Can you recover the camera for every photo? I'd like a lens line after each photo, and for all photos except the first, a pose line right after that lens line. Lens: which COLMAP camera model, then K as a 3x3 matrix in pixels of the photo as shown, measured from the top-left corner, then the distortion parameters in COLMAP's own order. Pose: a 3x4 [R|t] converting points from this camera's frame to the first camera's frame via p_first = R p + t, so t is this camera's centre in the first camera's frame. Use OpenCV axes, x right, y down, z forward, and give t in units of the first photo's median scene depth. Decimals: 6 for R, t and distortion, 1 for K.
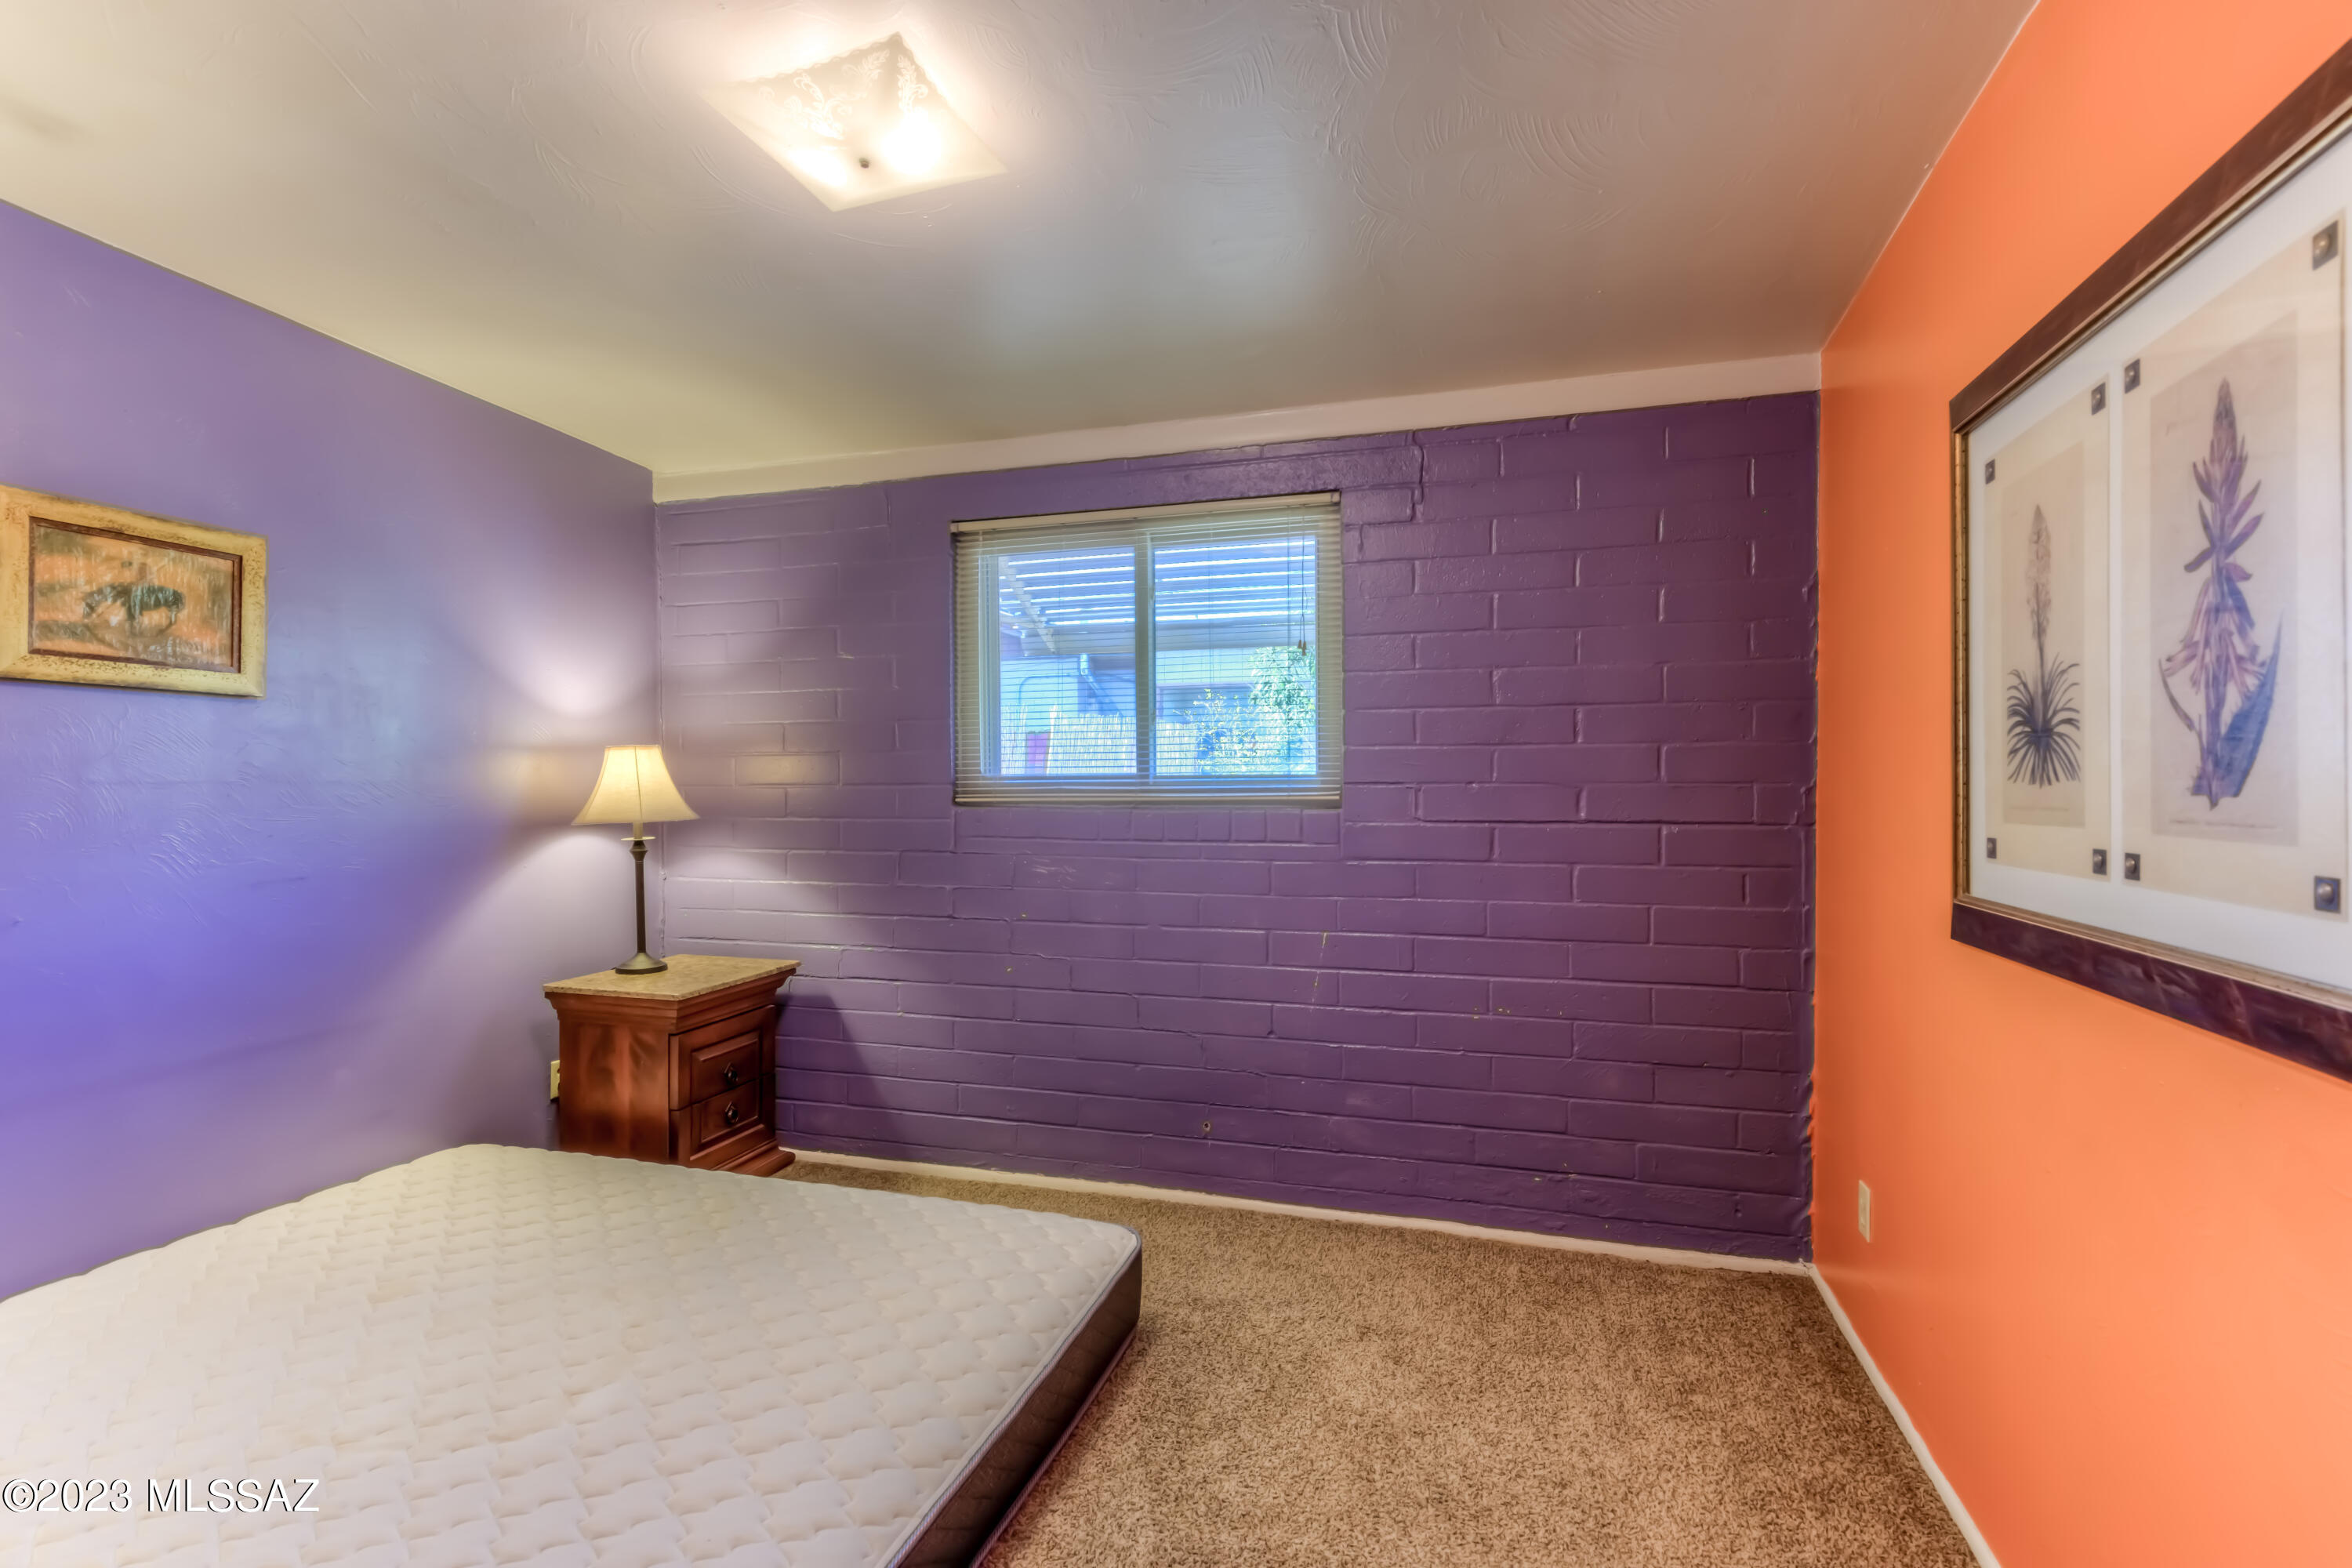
lens RADIAL K [[1075.4, 0, 1169.3], [0, 1075.4, 777.8], [0, 0, 1]] dist [0.000728, 0.000473]
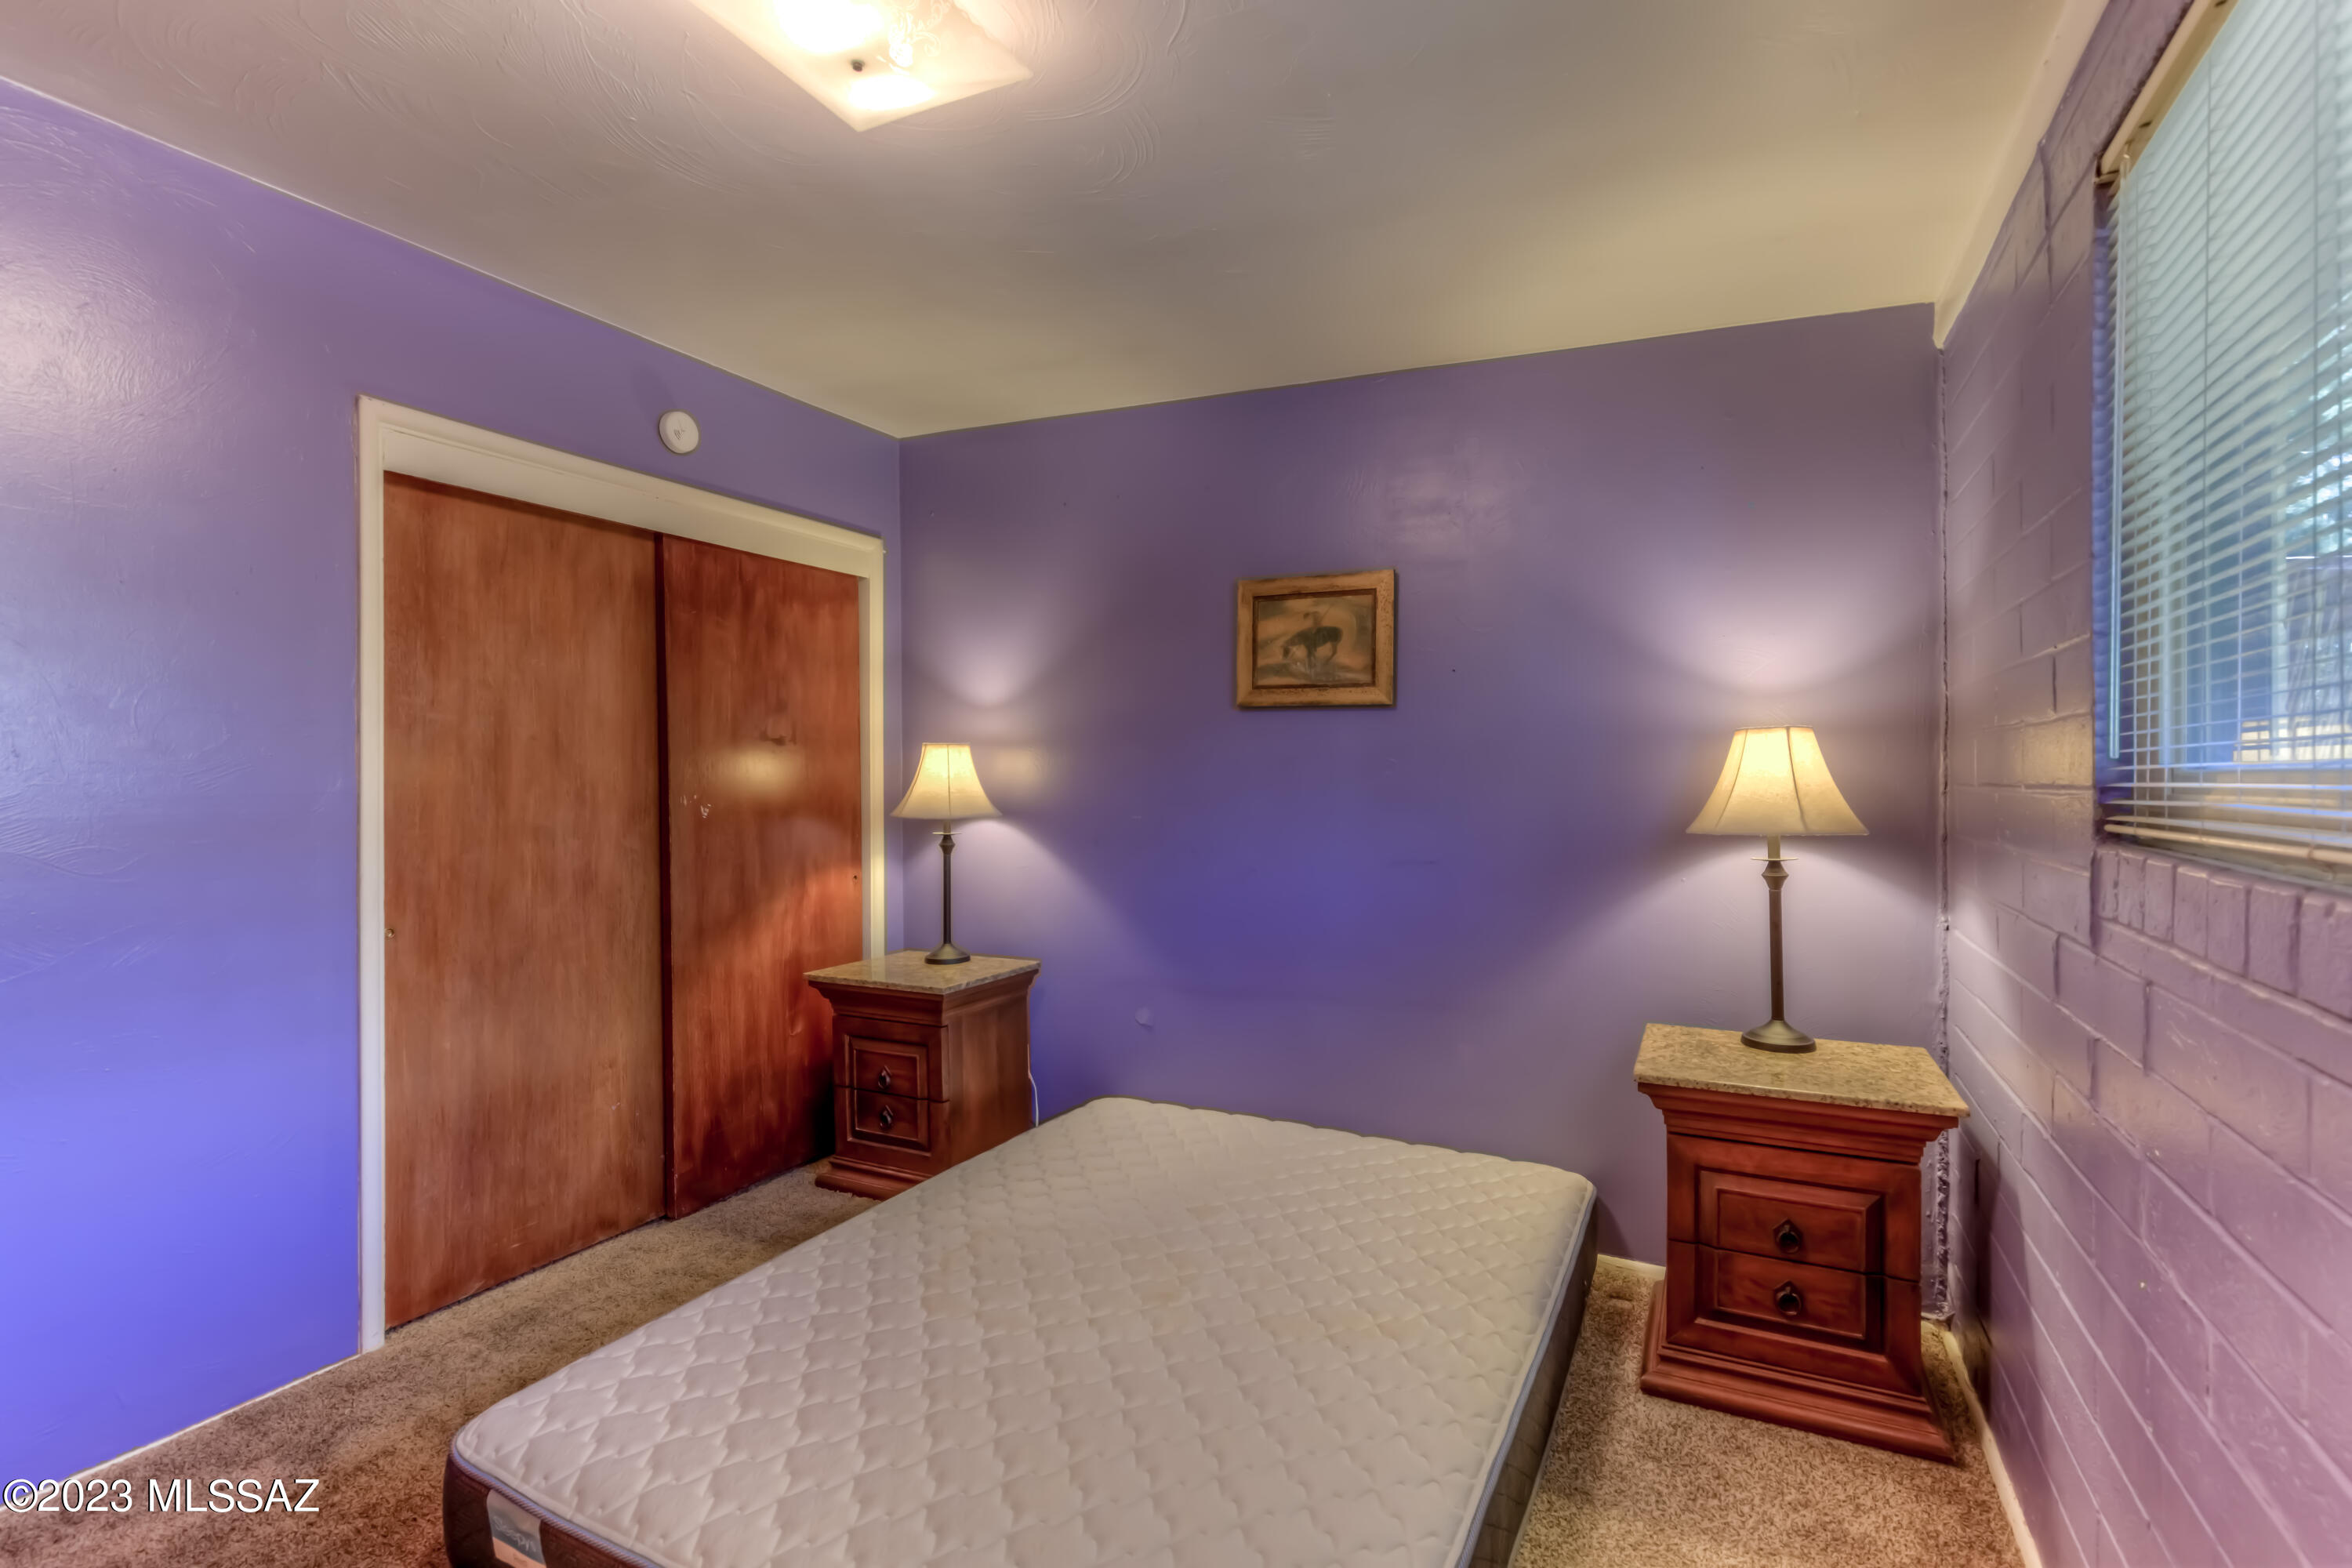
lens RADIAL K [[1075.4, 0, 1169.3], [0, 1075.4, 777.8], [0, 0, 1]] dist [0.000728, 0.000473]
pose [[-0.167693, 0.006743, -0.985816, 0.400144], [0.003123, 0.999975, 0.006309, -0.002386], [0.985834, -0.002020, -0.167710, 1.066251]]
